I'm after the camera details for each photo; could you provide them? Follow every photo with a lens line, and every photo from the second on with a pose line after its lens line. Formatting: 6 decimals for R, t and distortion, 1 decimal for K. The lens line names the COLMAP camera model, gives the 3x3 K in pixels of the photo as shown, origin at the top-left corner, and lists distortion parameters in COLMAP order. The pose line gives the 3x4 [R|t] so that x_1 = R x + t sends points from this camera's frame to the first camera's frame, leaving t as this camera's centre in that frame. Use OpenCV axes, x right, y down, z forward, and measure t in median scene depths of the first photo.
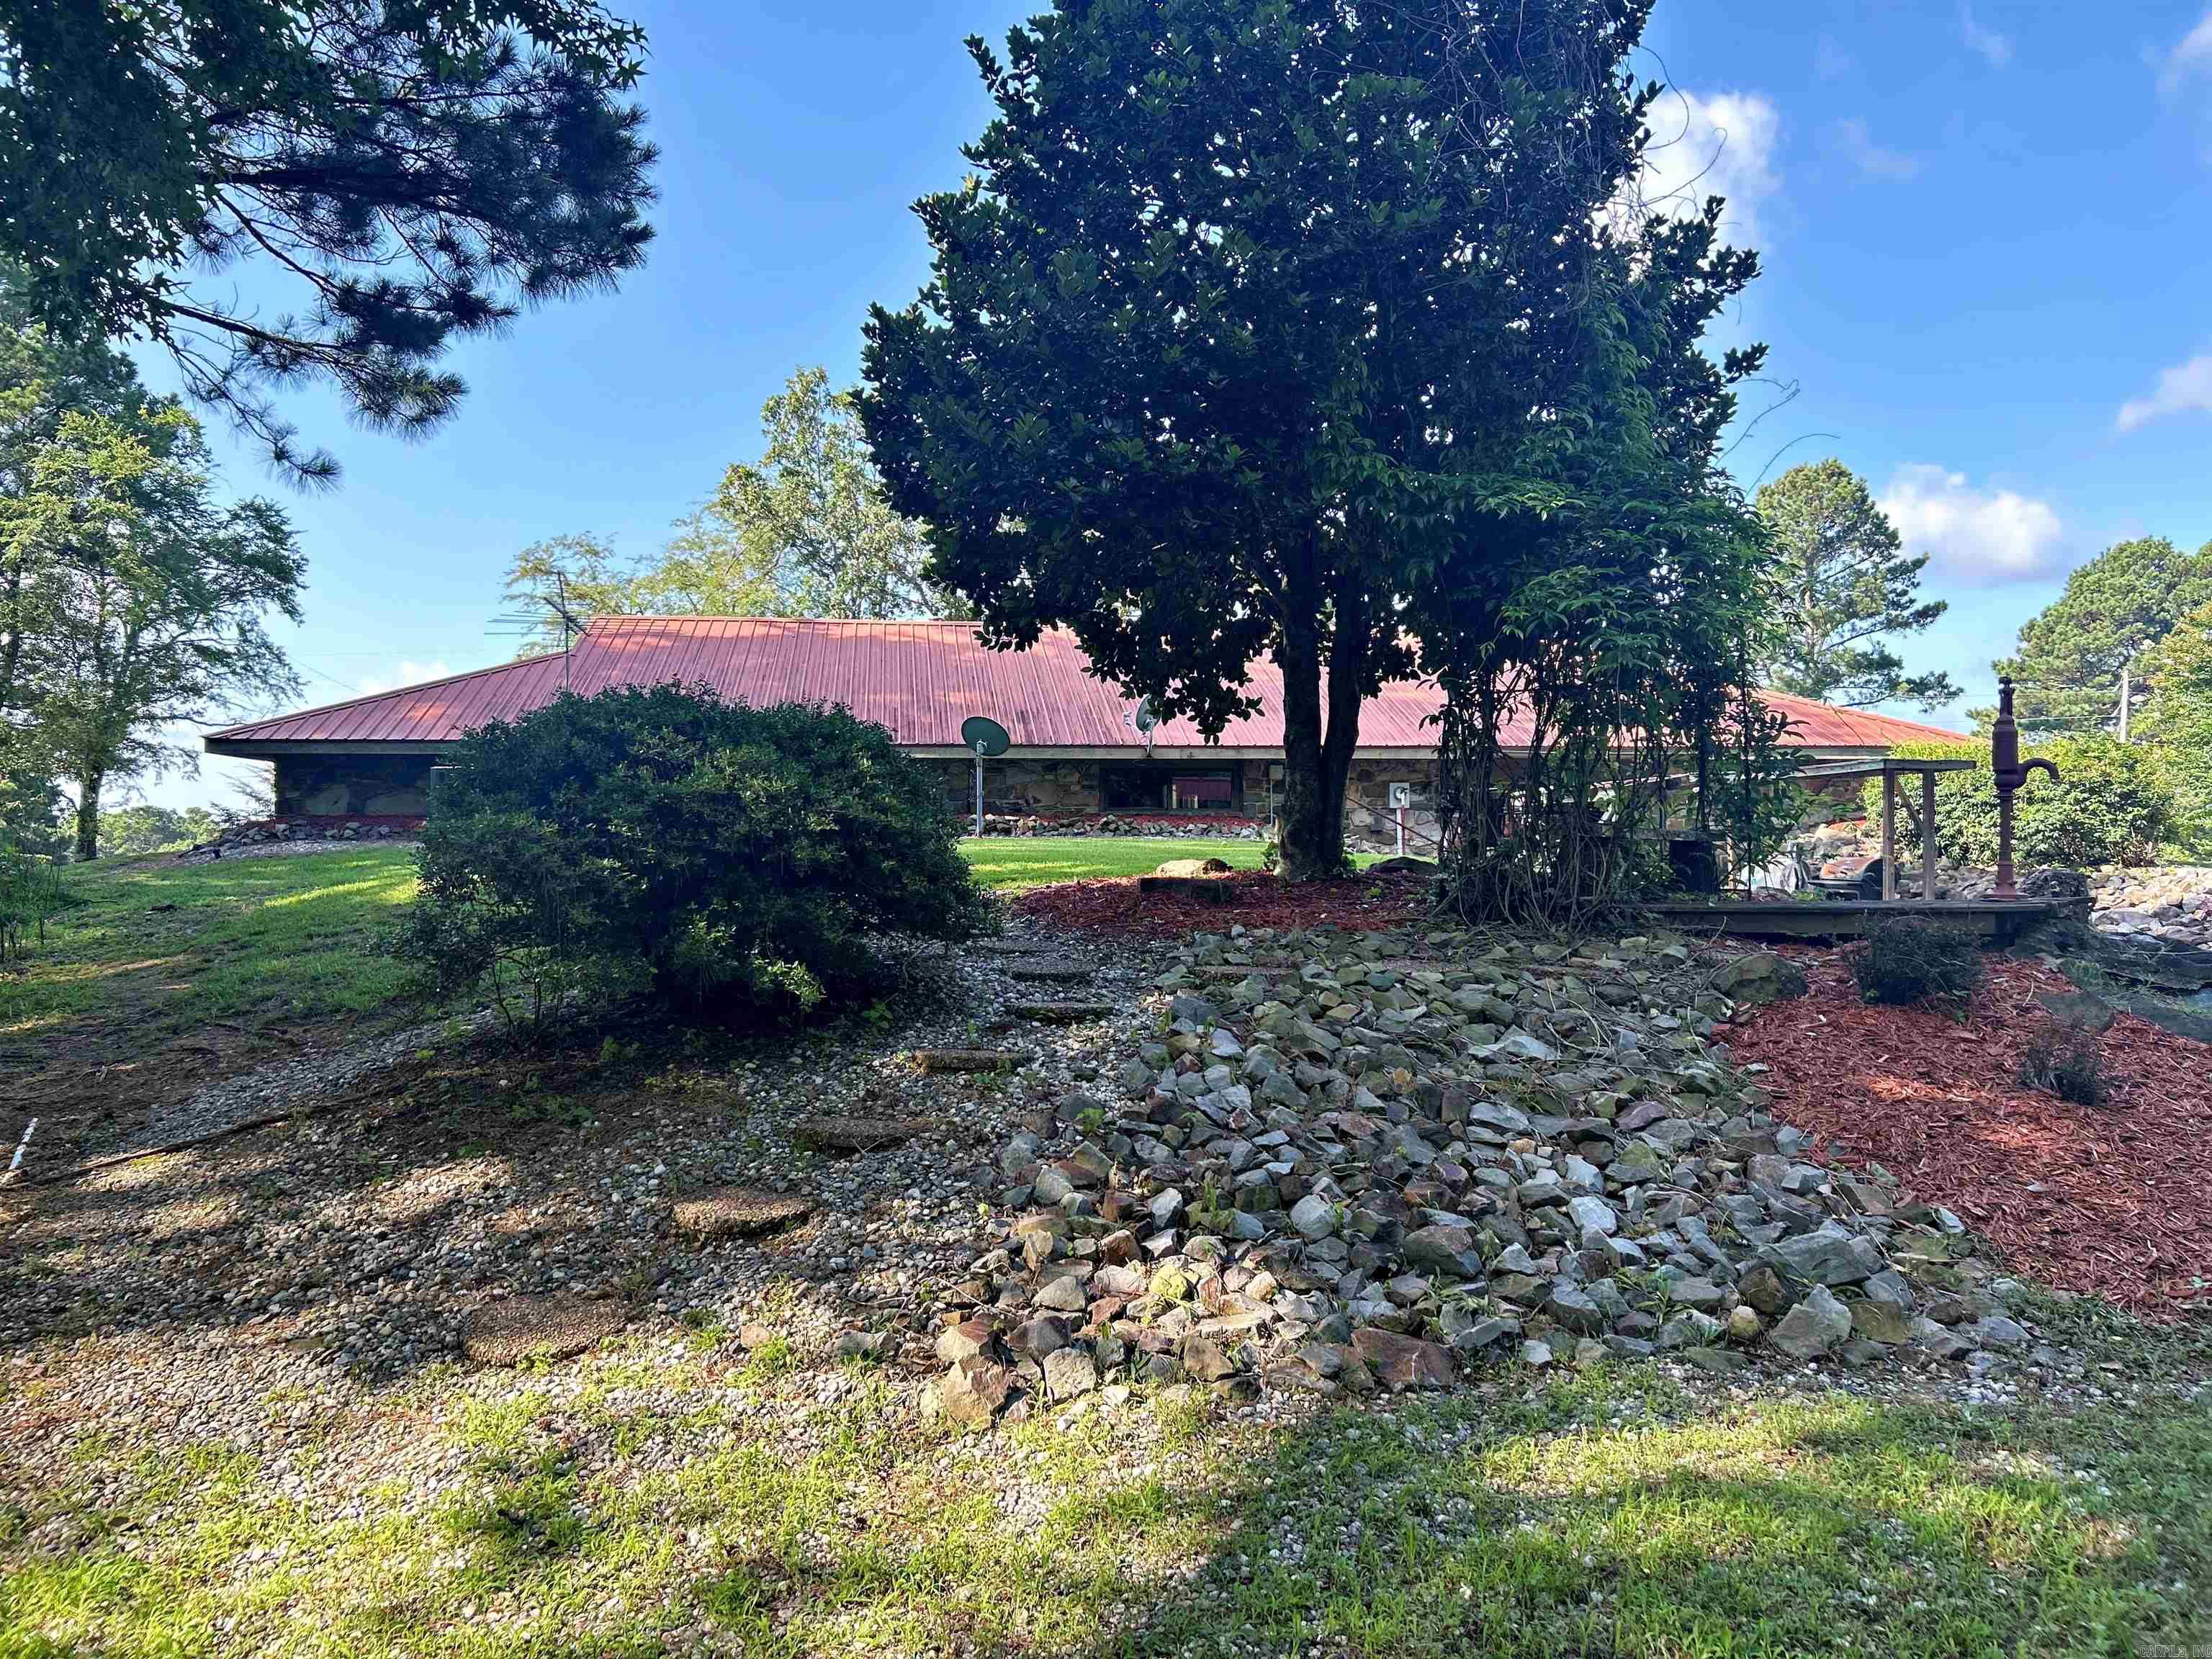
lens RADIAL K [[1660.9, 0, 1103.2], [0, 1660.9, 836.6], [0, 0, 1]] dist [0.044718, -0.048112]
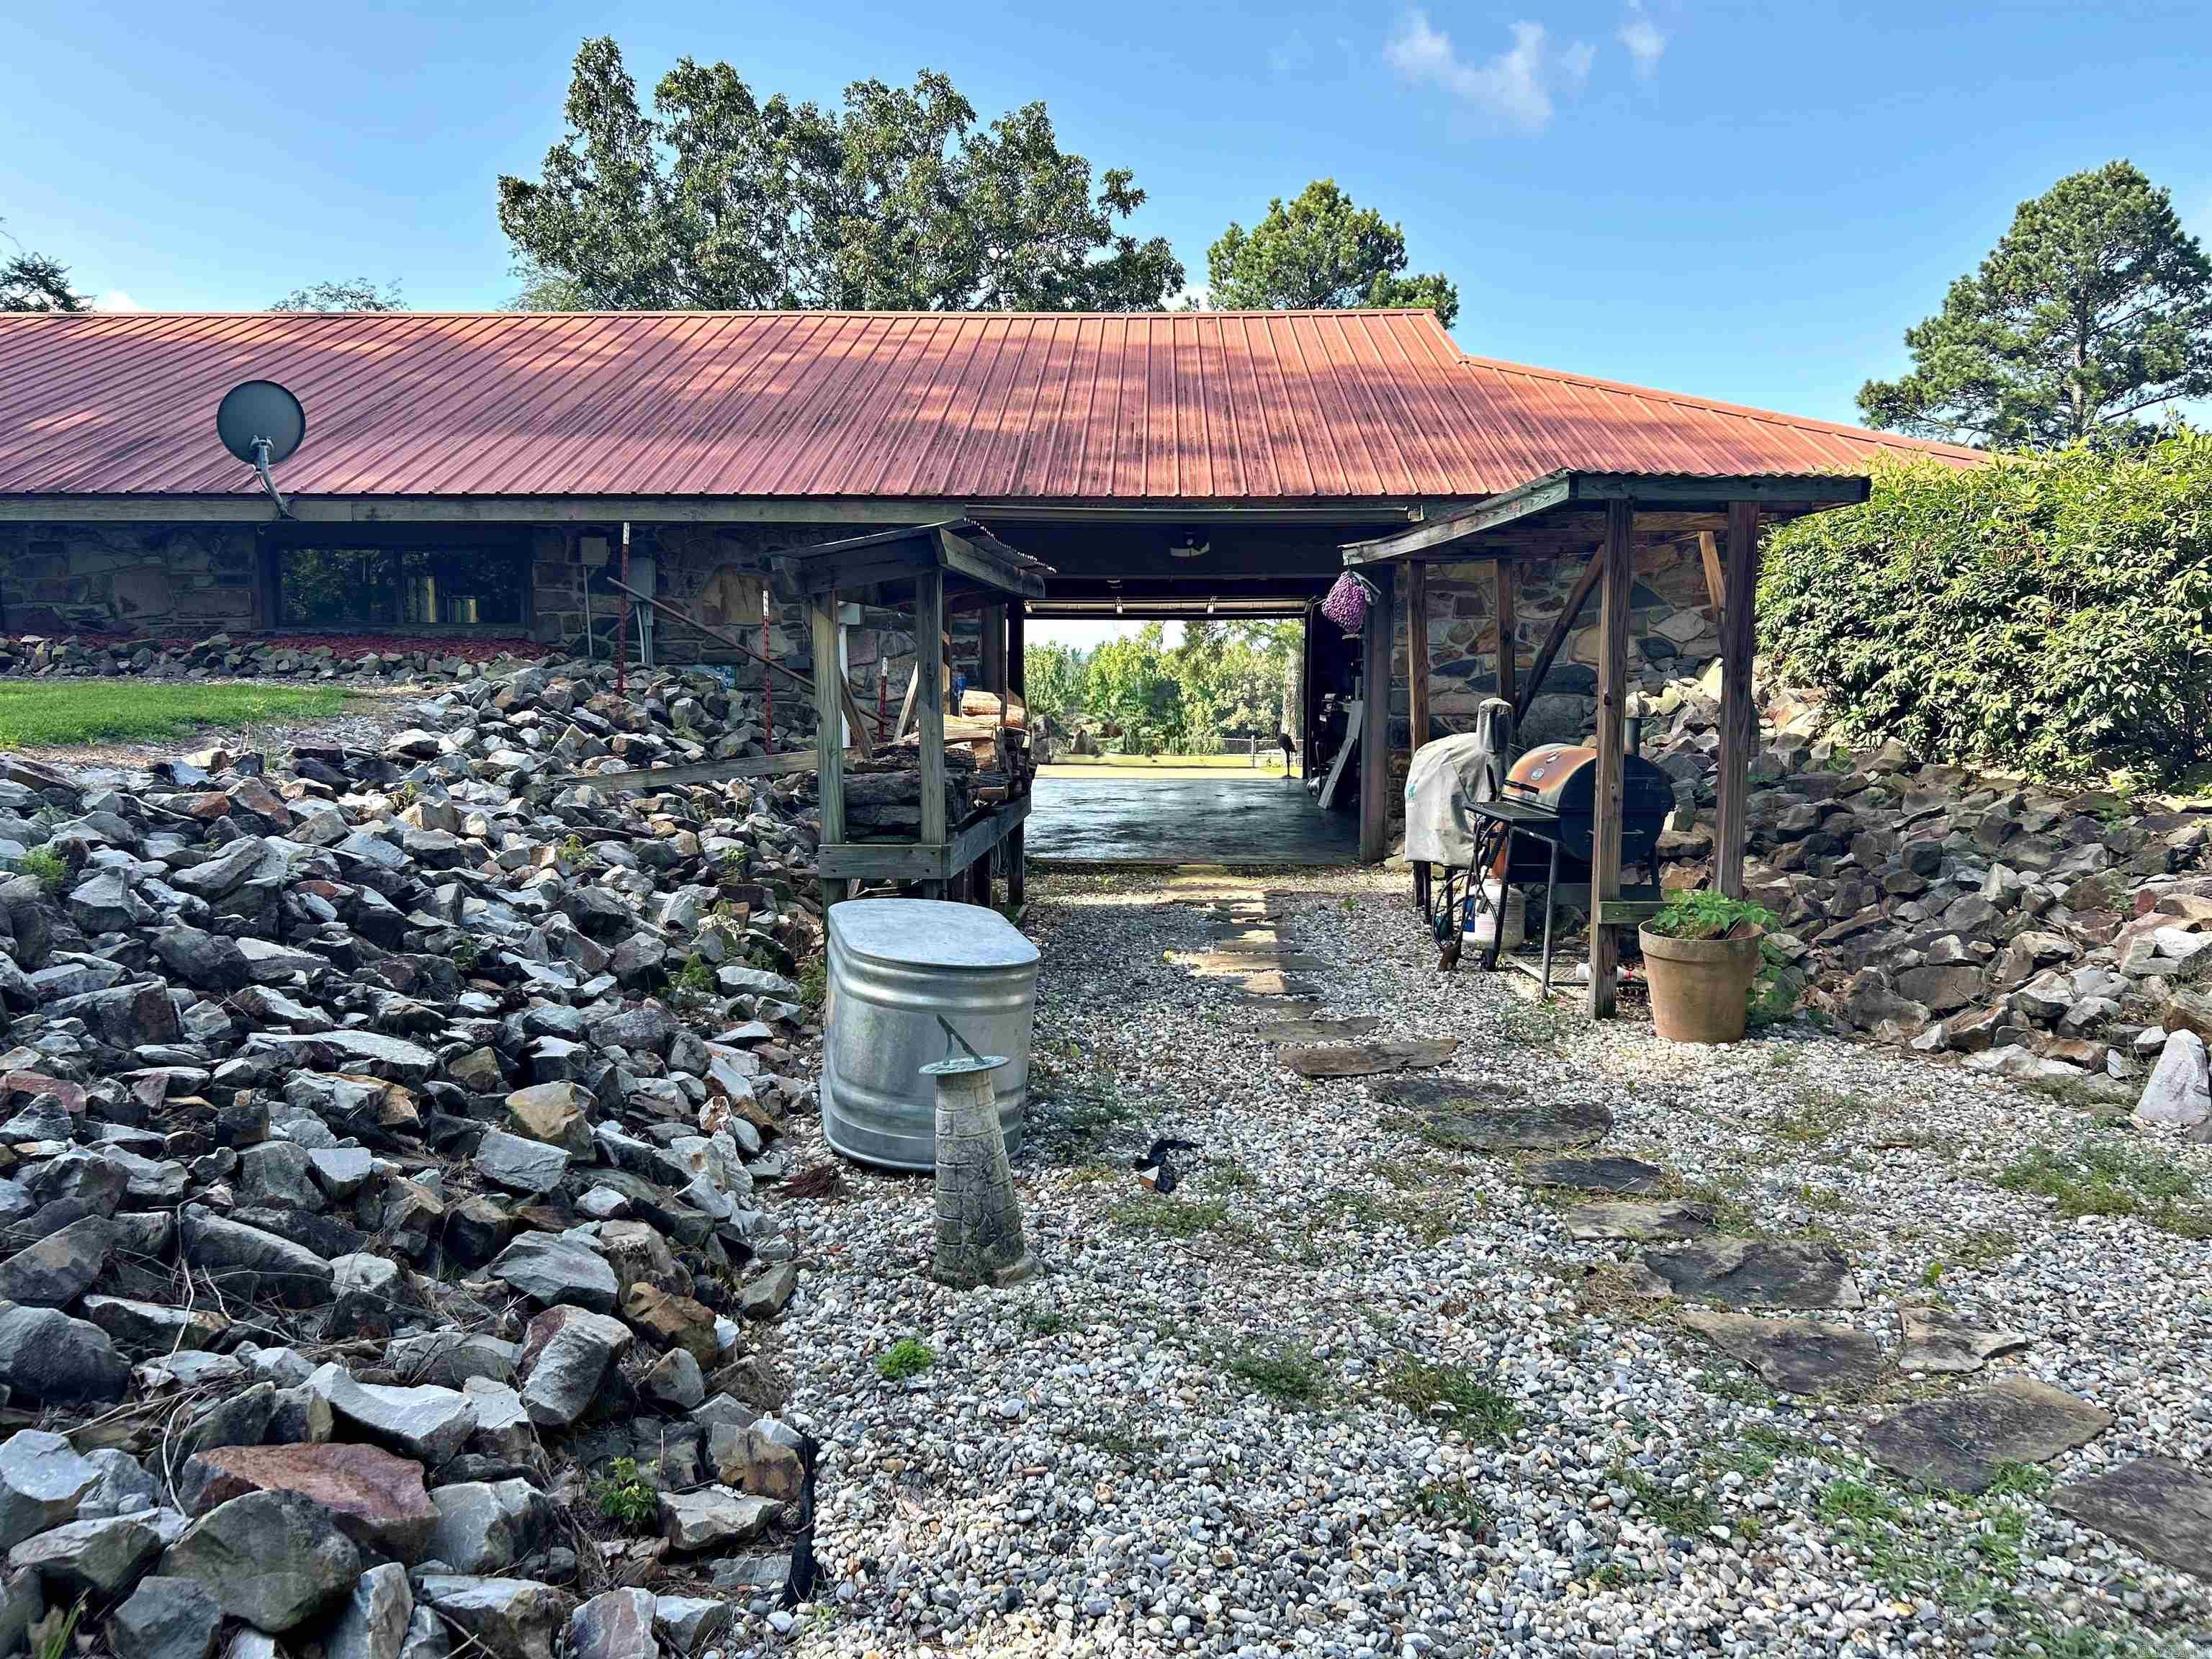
lens RADIAL K [[1660.9, 0, 1103.2], [0, 1660.9, 836.6], [0, 0, 1]] dist [0.044718, -0.048112]
pose [[0.987559, 0.020859, -0.155859, 0.109880], [-0.004752, 0.994669, 0.103009, -0.001671], [0.157177, -0.100987, 0.982393, 0.164891]]
